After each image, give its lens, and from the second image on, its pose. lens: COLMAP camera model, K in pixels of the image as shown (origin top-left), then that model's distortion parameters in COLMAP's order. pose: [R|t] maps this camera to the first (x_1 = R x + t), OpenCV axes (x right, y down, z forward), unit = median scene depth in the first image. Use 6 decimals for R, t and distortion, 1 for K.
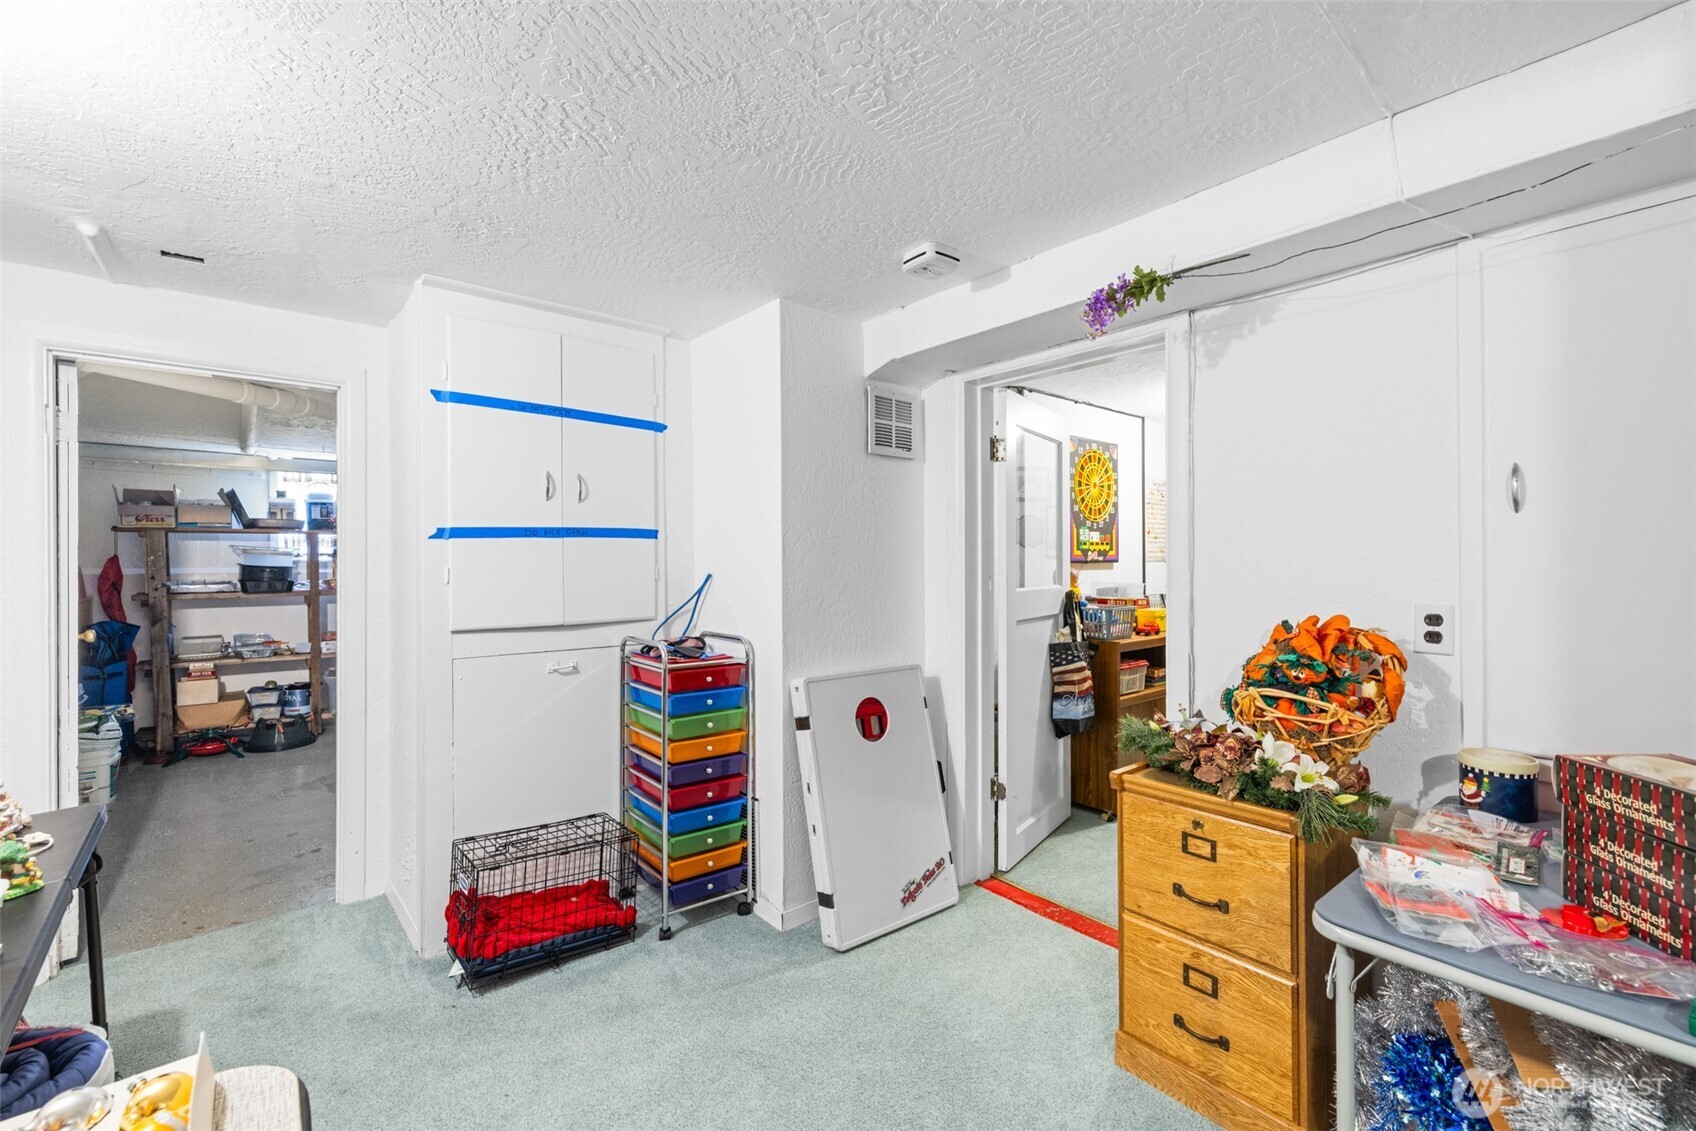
lens RADIAL K [[721.3, 0, 848.4], [0, 721.3, 580.8], [0, 0, 1]] dist [0.000697, -0.000274]
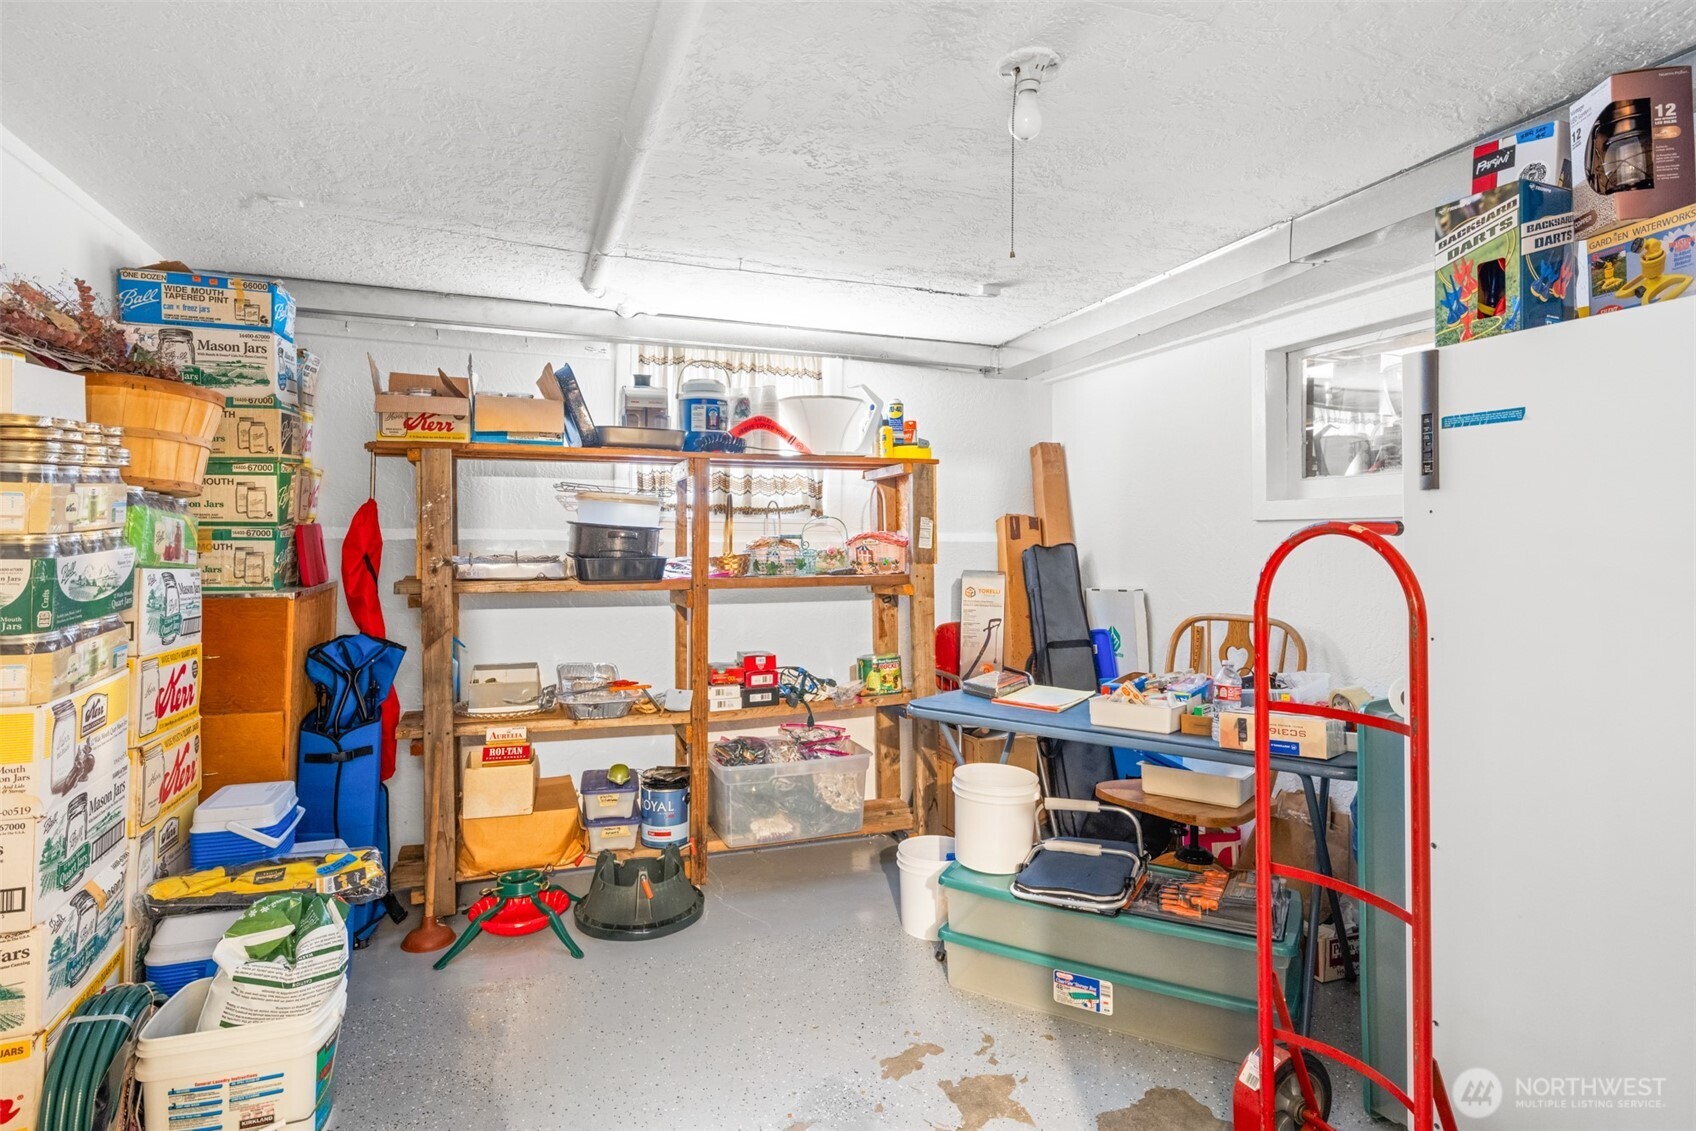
lens RADIAL K [[892.3, 0, 846.9], [0, 892.3, 550.3], [0, 0, 1]] dist [-0.003020, 0.000153]
pose [[0.942704, 0.005745, -0.333580, -0.479867], [-0.014651, 0.999600, -0.024189, 0.008011], [0.333308, 0.027690, 0.942411, 0.507606]]
